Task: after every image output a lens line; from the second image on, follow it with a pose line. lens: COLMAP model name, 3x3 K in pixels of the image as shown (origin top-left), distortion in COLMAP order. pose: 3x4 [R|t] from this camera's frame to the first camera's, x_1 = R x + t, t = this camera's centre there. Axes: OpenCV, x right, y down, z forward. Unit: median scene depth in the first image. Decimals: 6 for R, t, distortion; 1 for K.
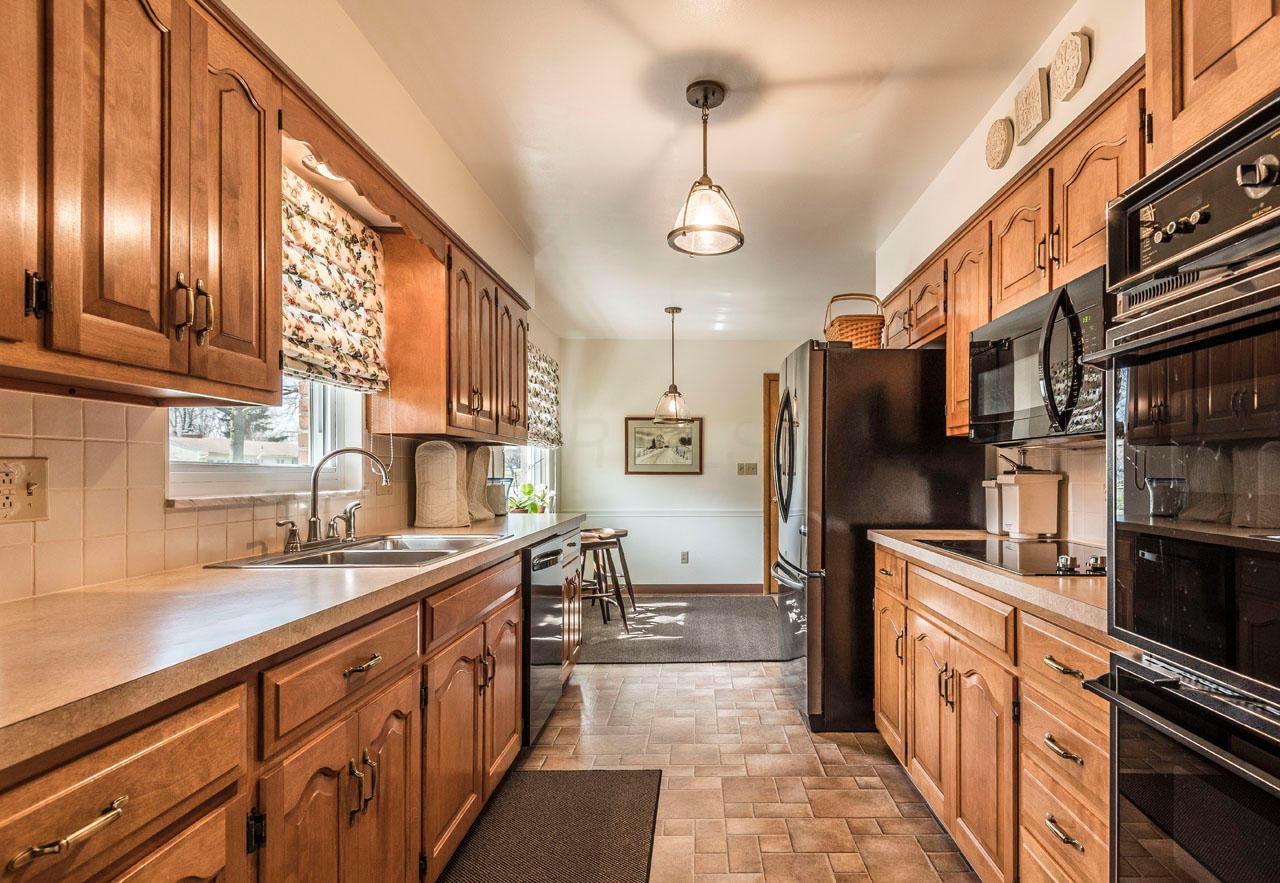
lens RADIAL K [[653.0, 0, 722.5], [0, 653.0, 470.8], [0, 0, 1]] dist [0.028681, -0.013198]
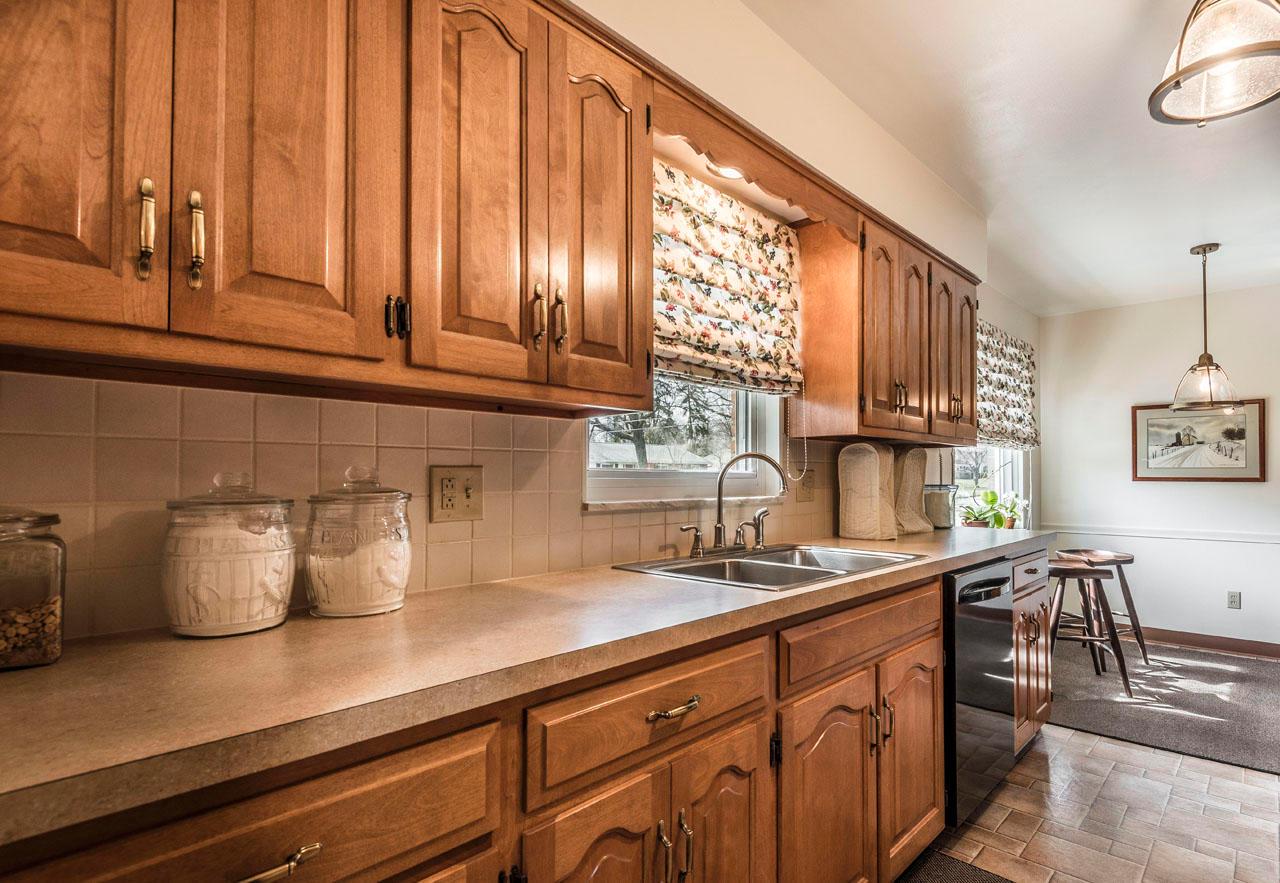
lens RADIAL K [[653.0, 0, 707.7], [0, 653.0, 466.2], [0, 0, 1]] dist [0.028681, -0.013198]
pose [[0.732366, -0.010198, -0.680834, 0.041360], [0.000347, 0.999893, -0.014603, -0.001746], [0.680911, 0.010459, 0.732292, 0.303786]]
